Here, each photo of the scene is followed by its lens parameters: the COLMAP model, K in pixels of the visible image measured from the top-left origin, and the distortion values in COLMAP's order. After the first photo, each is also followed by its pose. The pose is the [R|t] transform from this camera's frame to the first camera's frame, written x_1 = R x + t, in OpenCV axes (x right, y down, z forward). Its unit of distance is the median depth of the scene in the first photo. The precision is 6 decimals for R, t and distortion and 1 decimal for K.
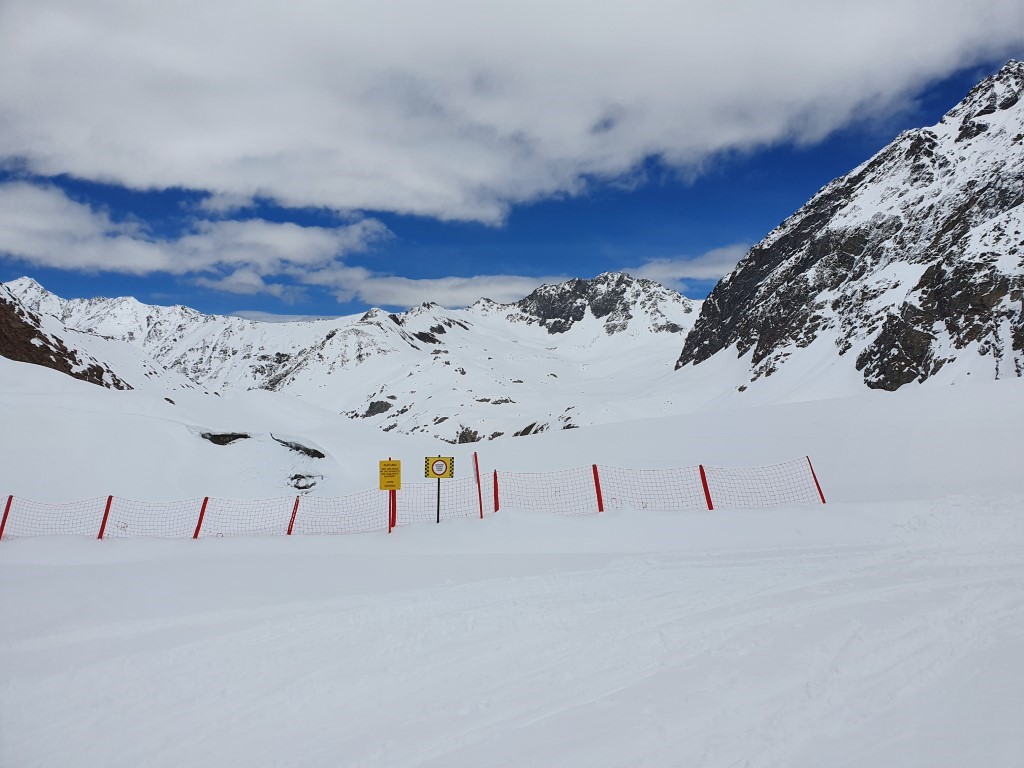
lens RADIAL K [[769.8, 0, 512.7], [0, 769.8, 384.2], [0, 0, 1]] dist [-0.006133, 0.009708]
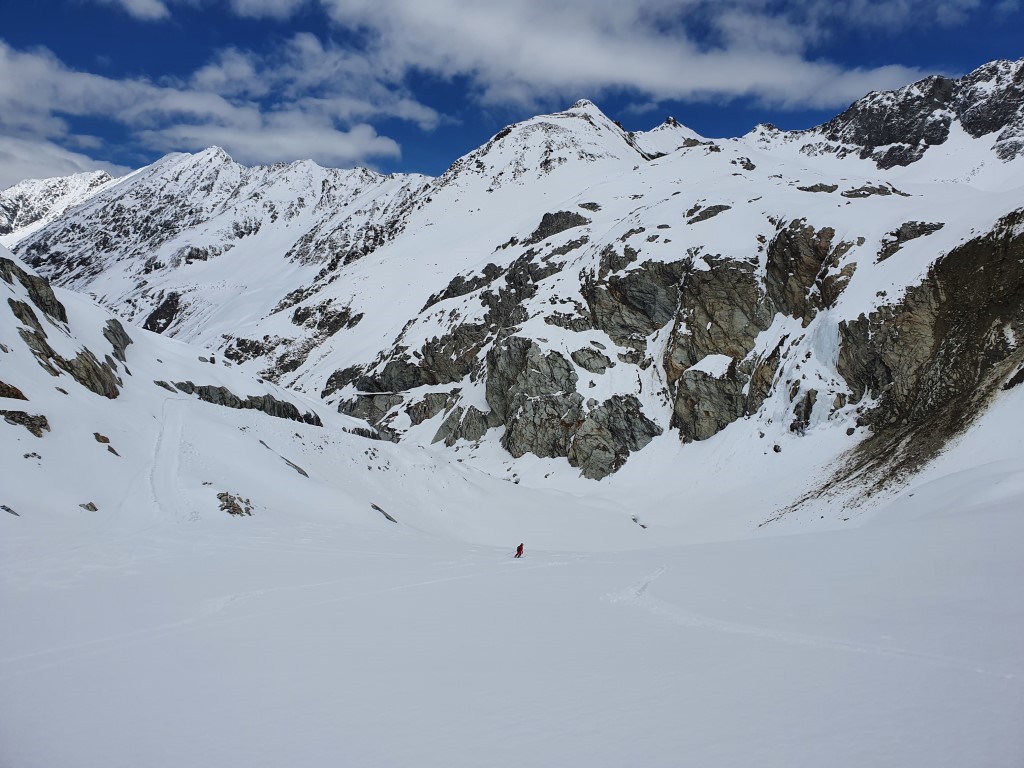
lens RADIAL K [[769.8, 0, 512.4], [0, 769.8, 383.5], [0, 0, 1]] dist [-0.006133, 0.009708]
pose [[0.953656, 0.061174, -0.294614, -0.037059], [-0.033095, 0.994500, 0.099372, 0.048518], [0.299072, -0.085016, 0.950436, 0.334806]]
